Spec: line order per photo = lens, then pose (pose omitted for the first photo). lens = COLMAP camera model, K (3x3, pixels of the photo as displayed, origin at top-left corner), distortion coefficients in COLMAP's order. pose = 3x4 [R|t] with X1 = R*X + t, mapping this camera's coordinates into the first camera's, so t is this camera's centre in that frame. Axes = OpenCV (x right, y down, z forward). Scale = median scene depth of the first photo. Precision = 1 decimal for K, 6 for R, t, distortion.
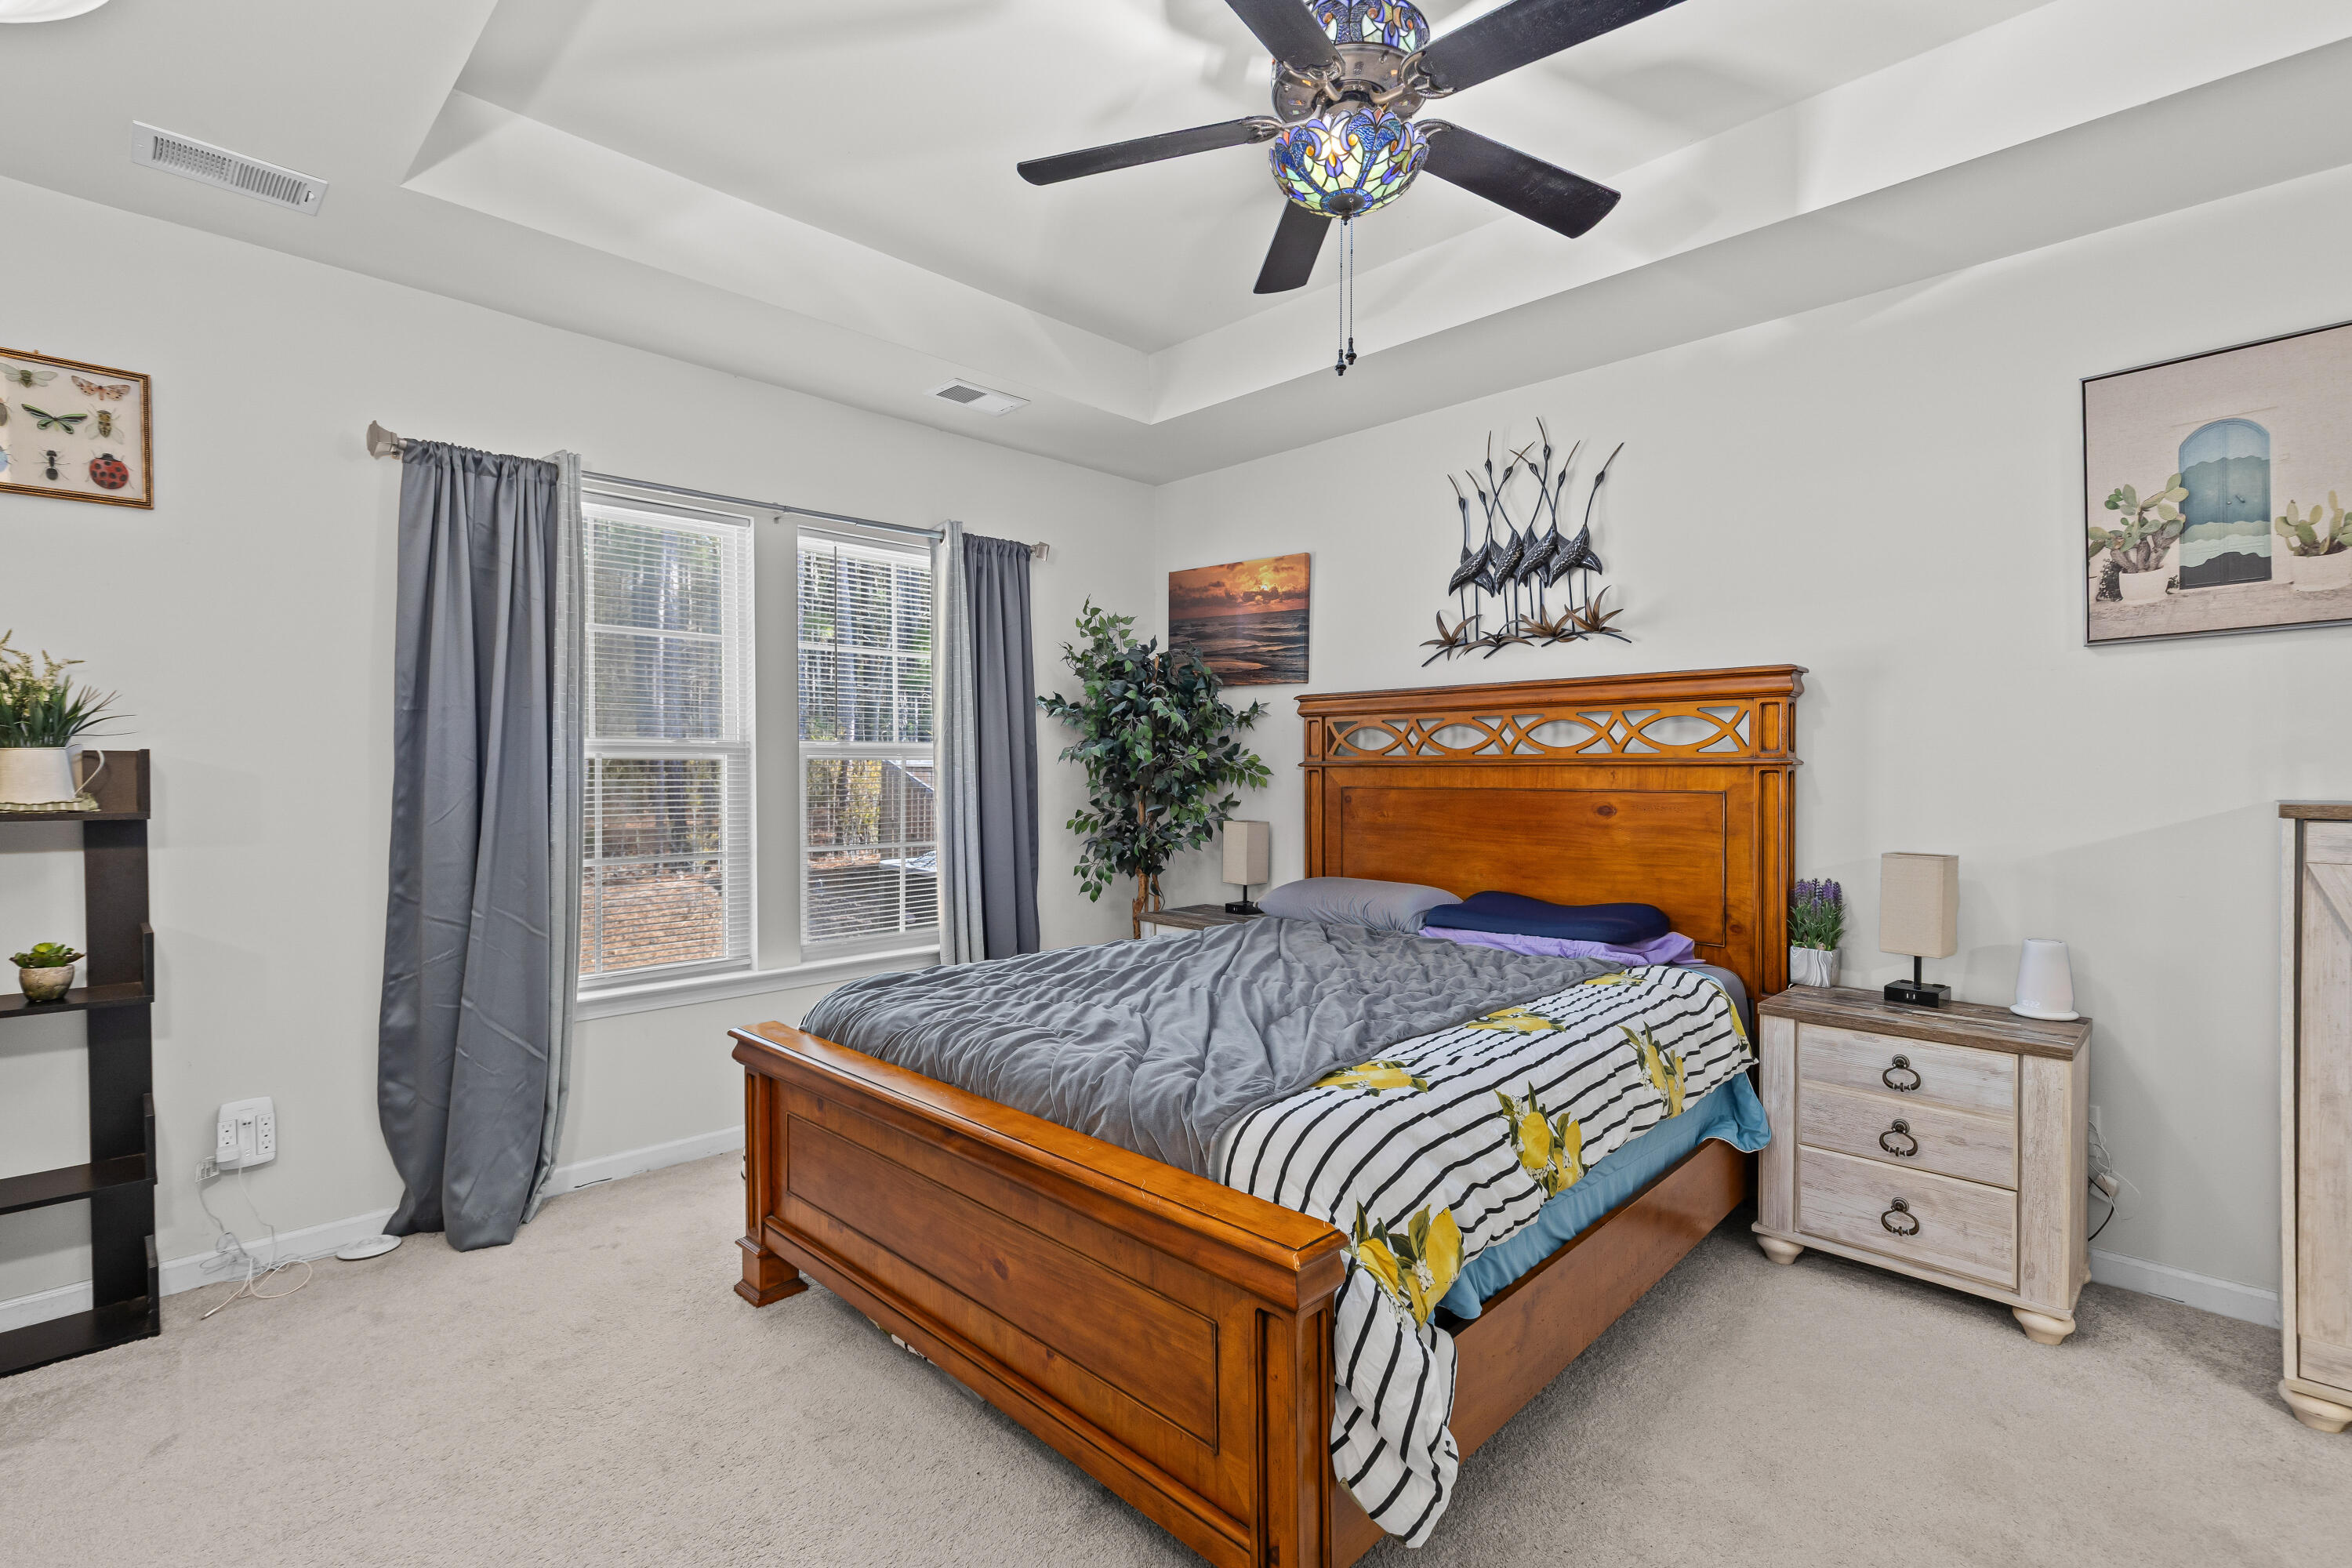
lens RADIAL K [[1050.7, 0, 1216.0], [0, 1050.7, 782.5], [0, 0, 1]] dist [0.003737, 0.000020]
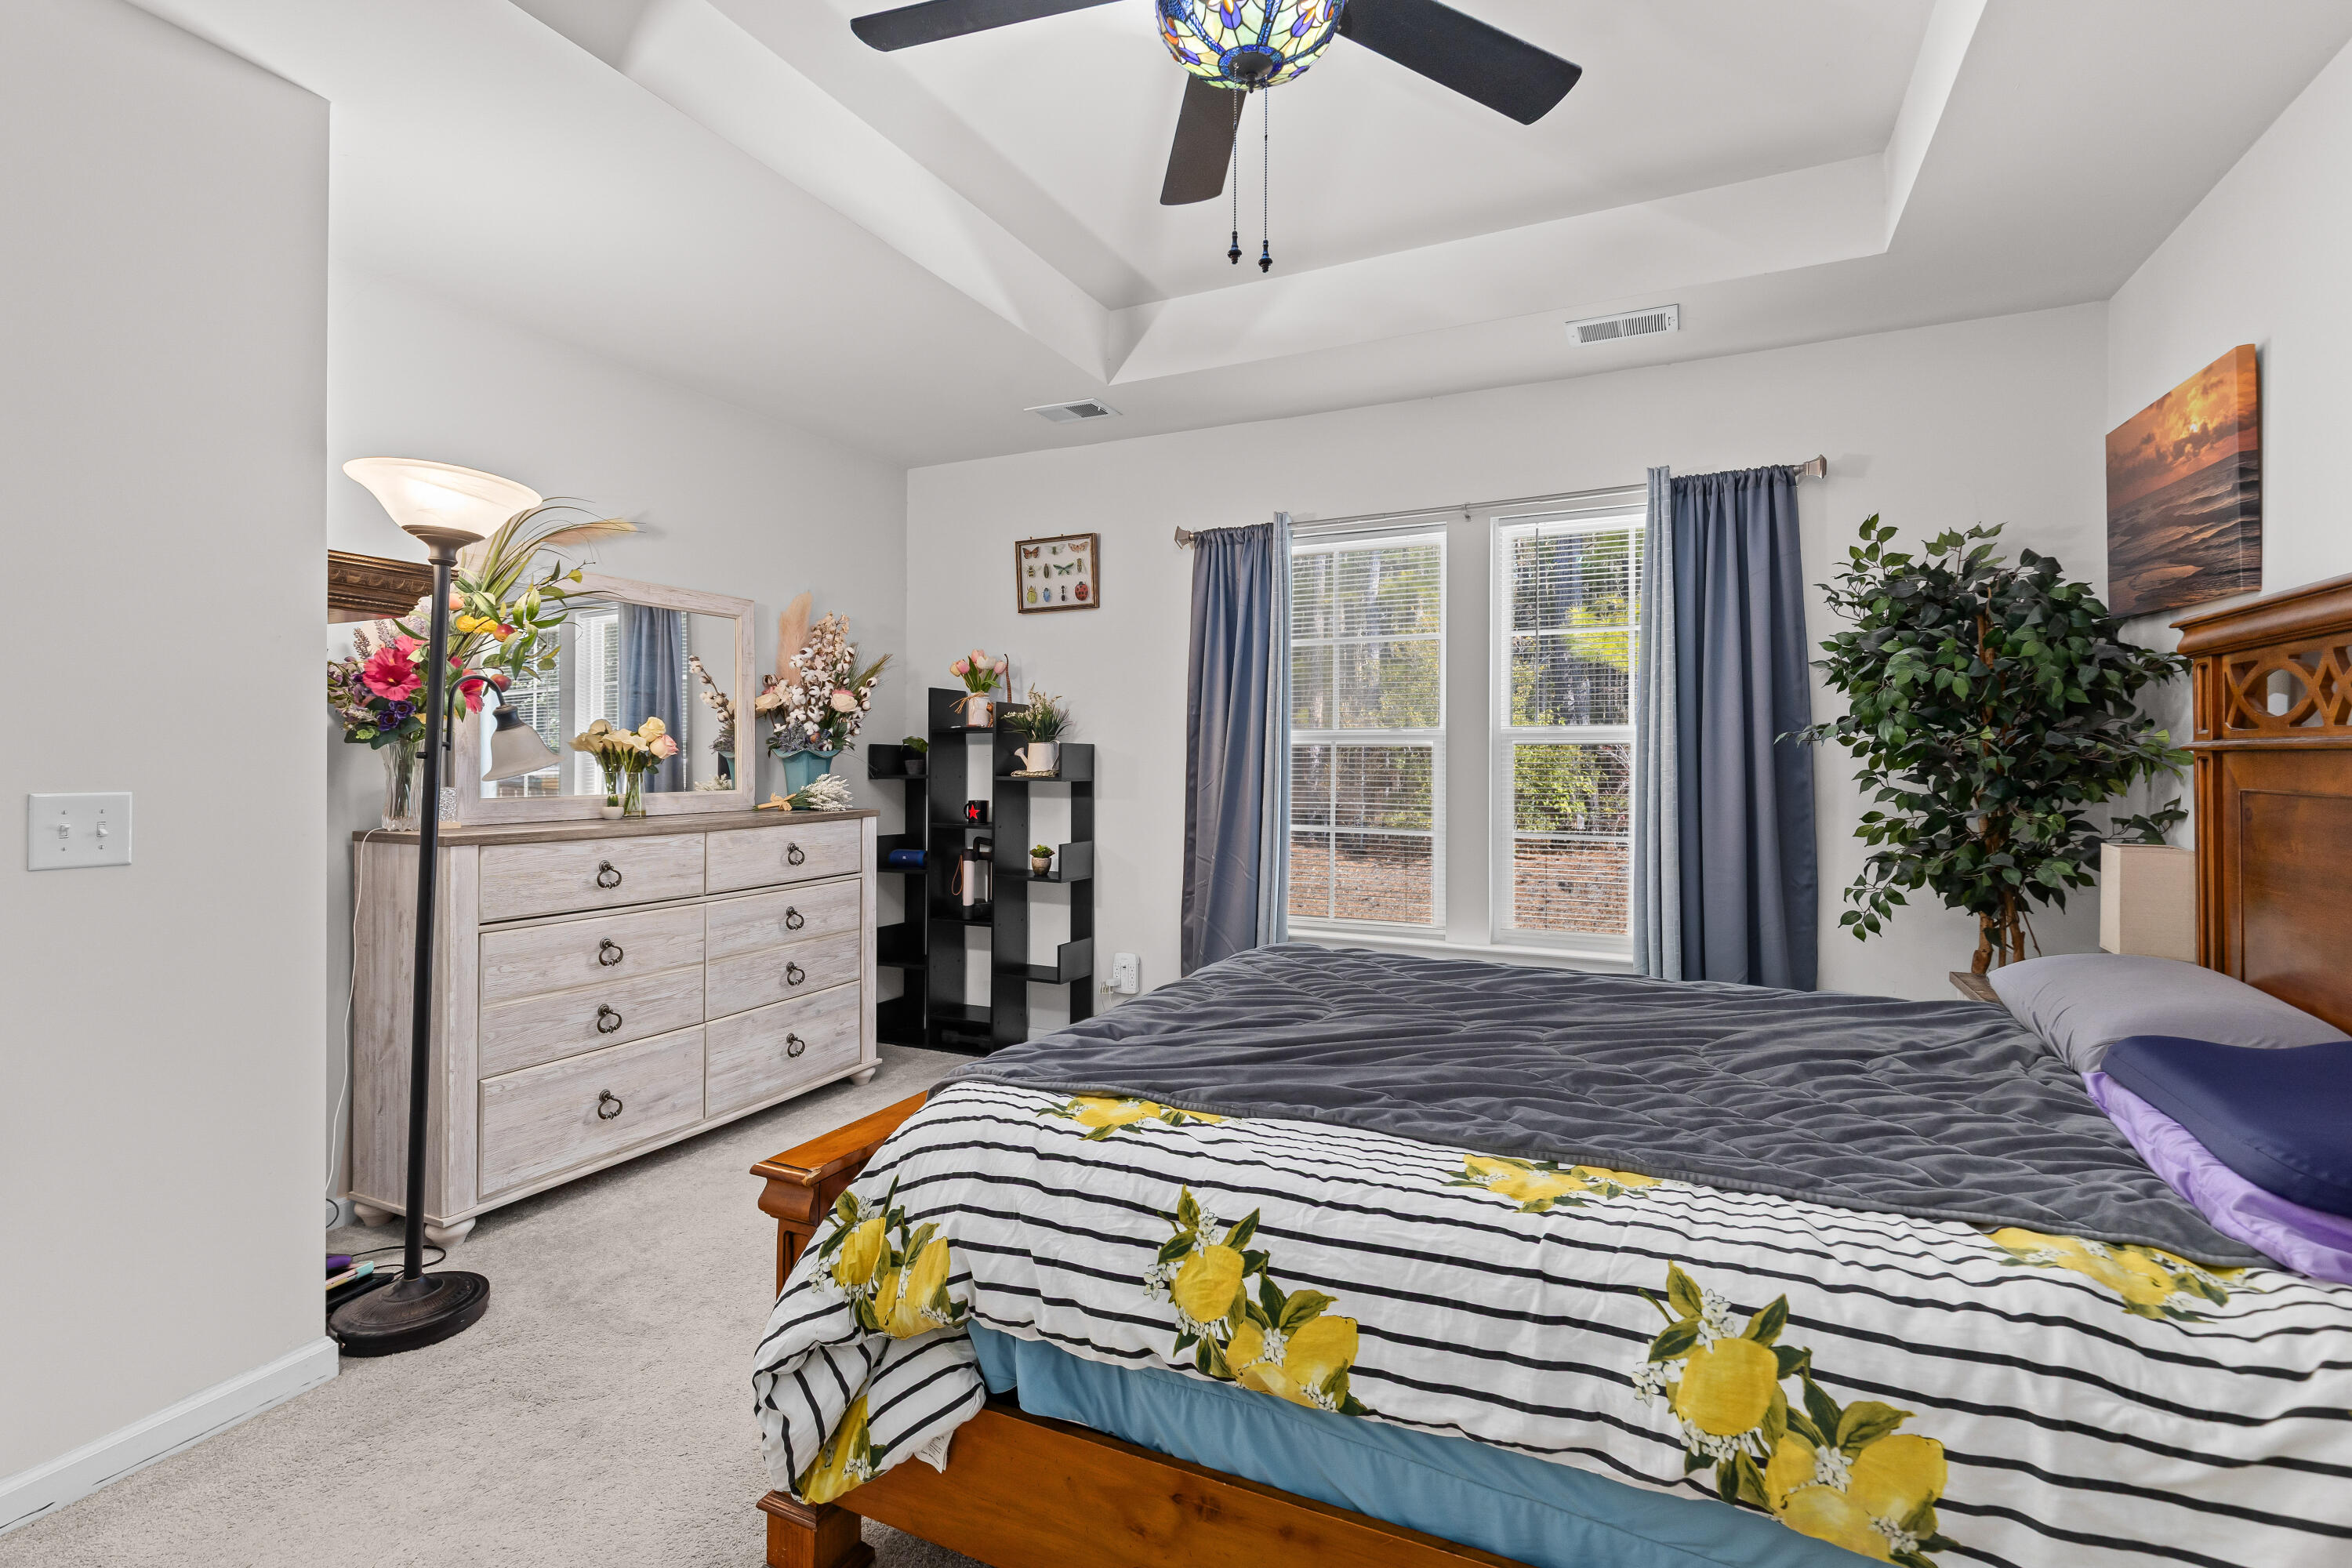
lens RADIAL K [[1070.9, 0, 1192.4], [0, 1070.9, 761.0], [0, 0, 1]] dist [-0.001254, 0.000099]
pose [[0.319301, 0.006260, -0.947633, 0.536980], [-0.012291, 0.999921, 0.002464, -0.005744], [0.947574, 0.010860, 0.319352, 0.415494]]
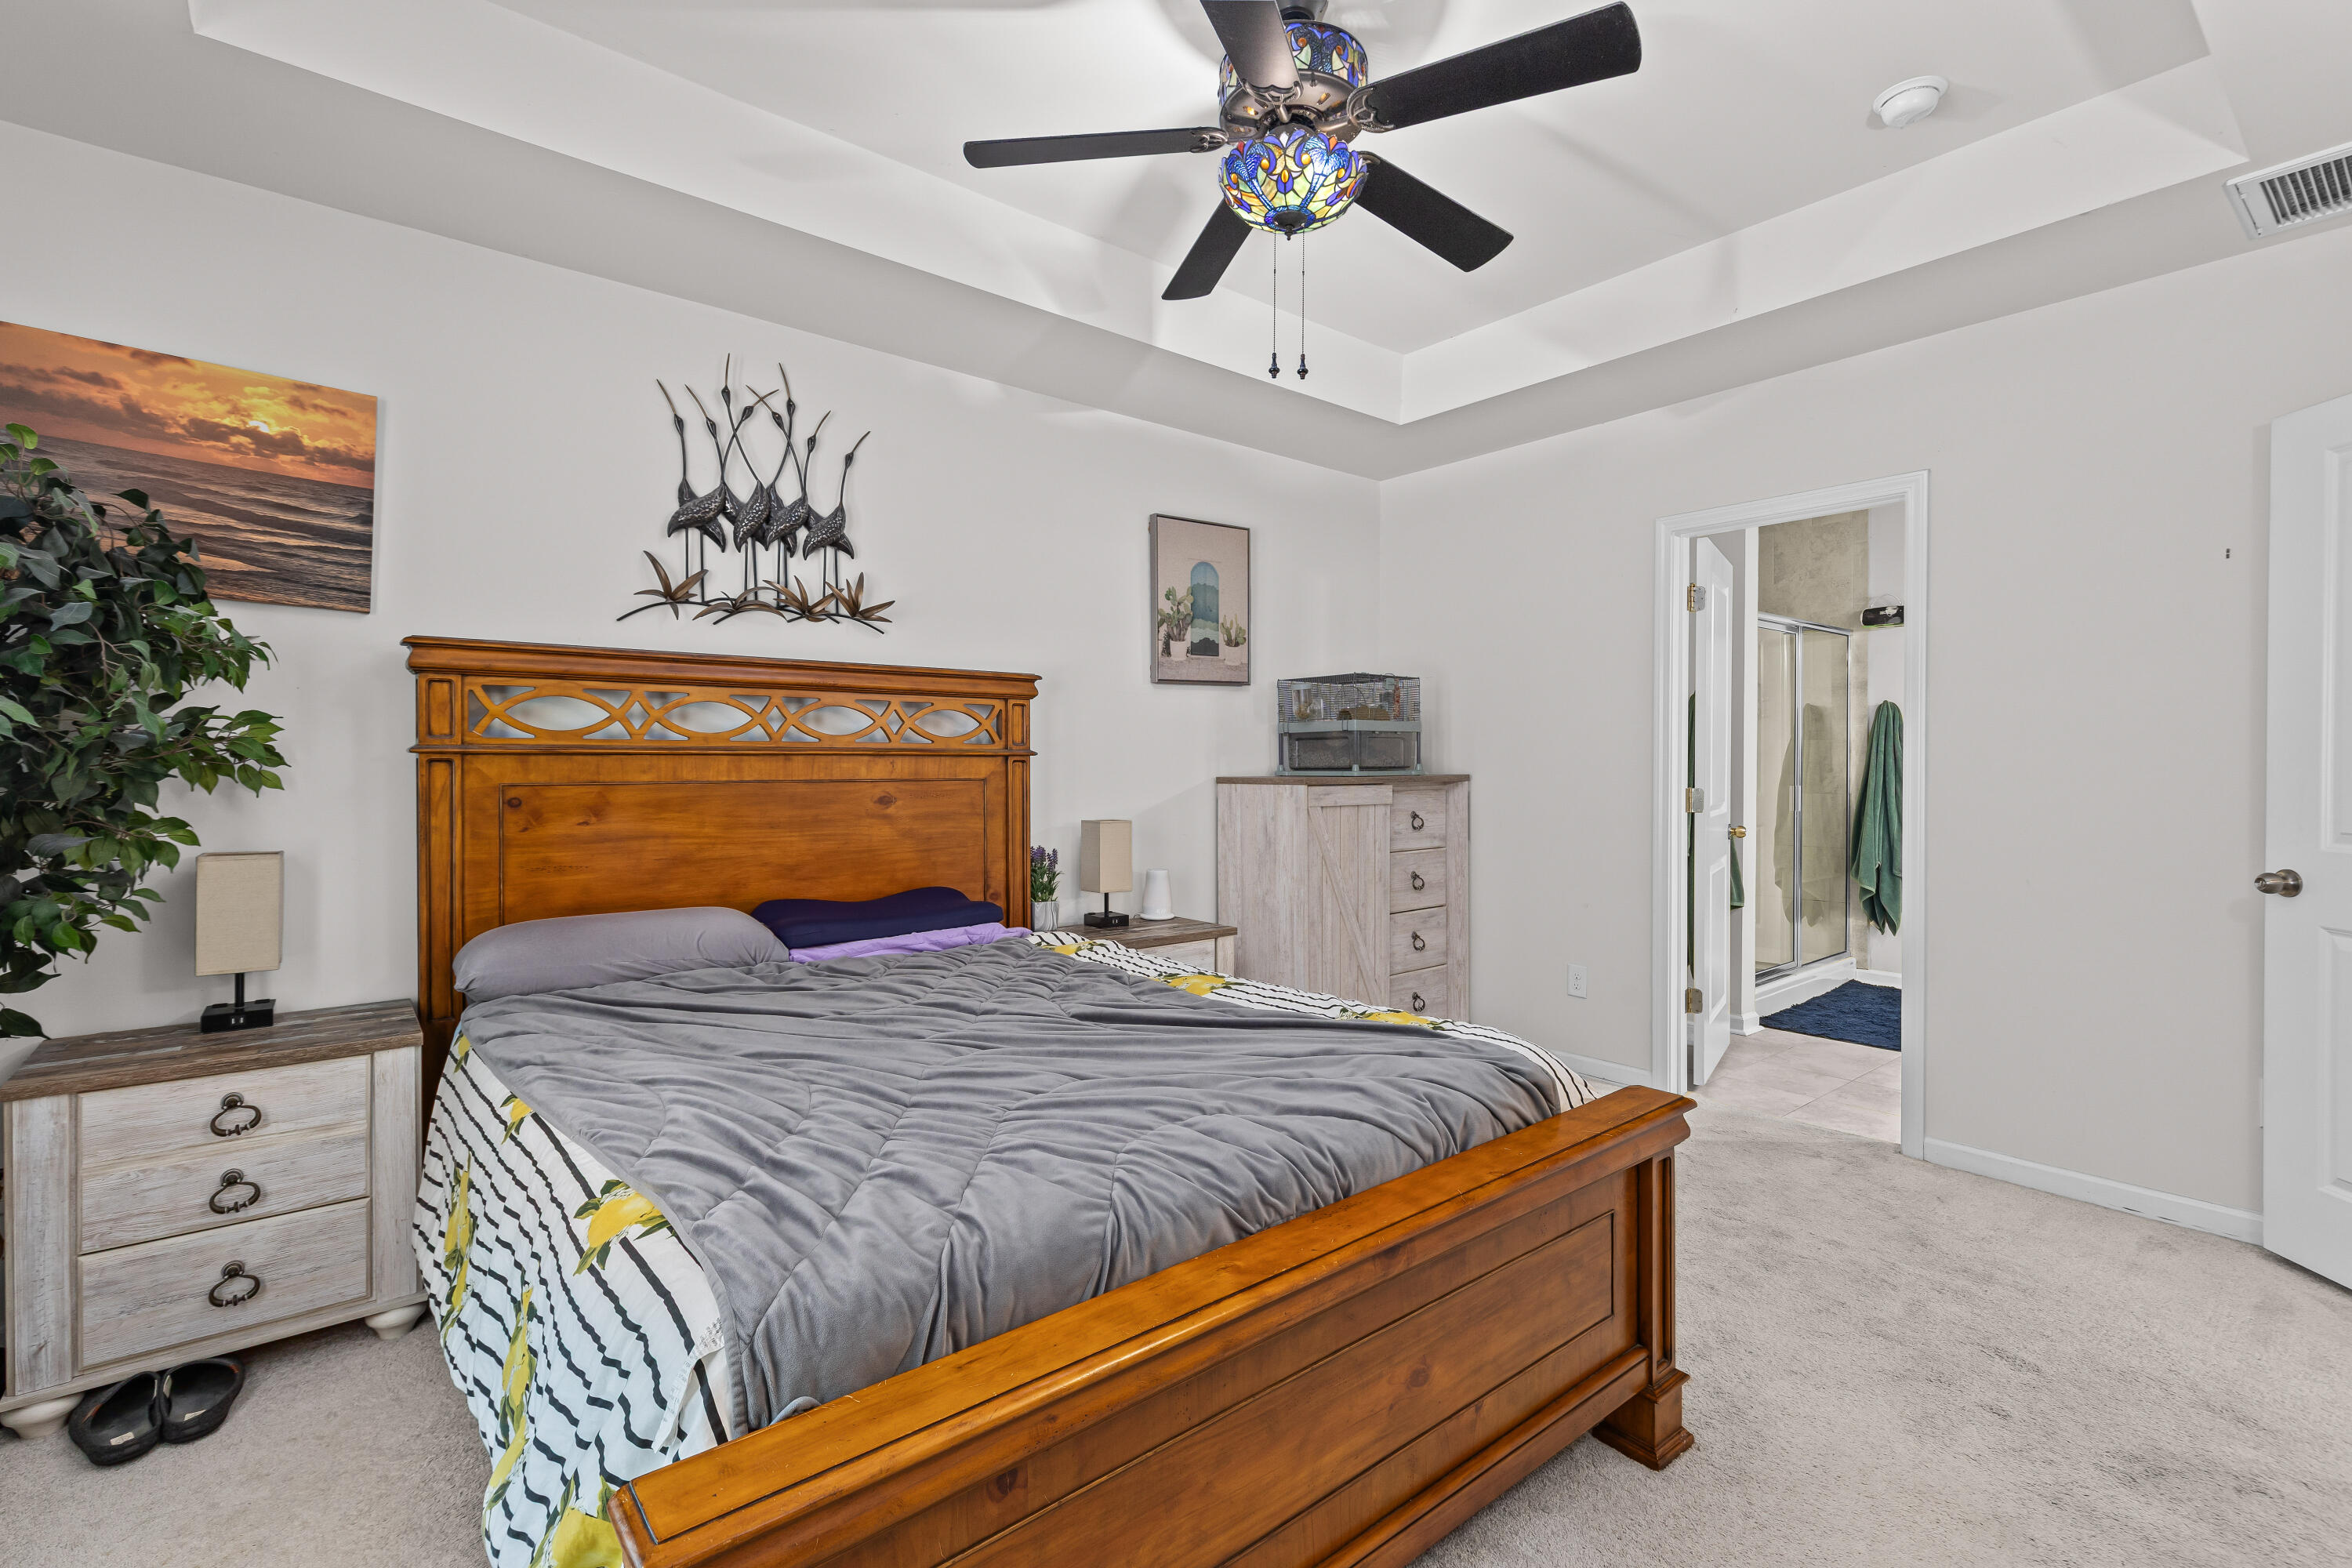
lens RADIAL K [[1088.2, 0, 1181.7], [0, 1088.2, 767.3], [0, 0, 1]] dist [0.013199, -0.000143]
pose [[0.116354, -0.006016, 0.993190, -0.611520], [0.008680, 0.999950, 0.005040, -0.007129], [-0.993170, 0.008034, 0.116401, 0.589840]]
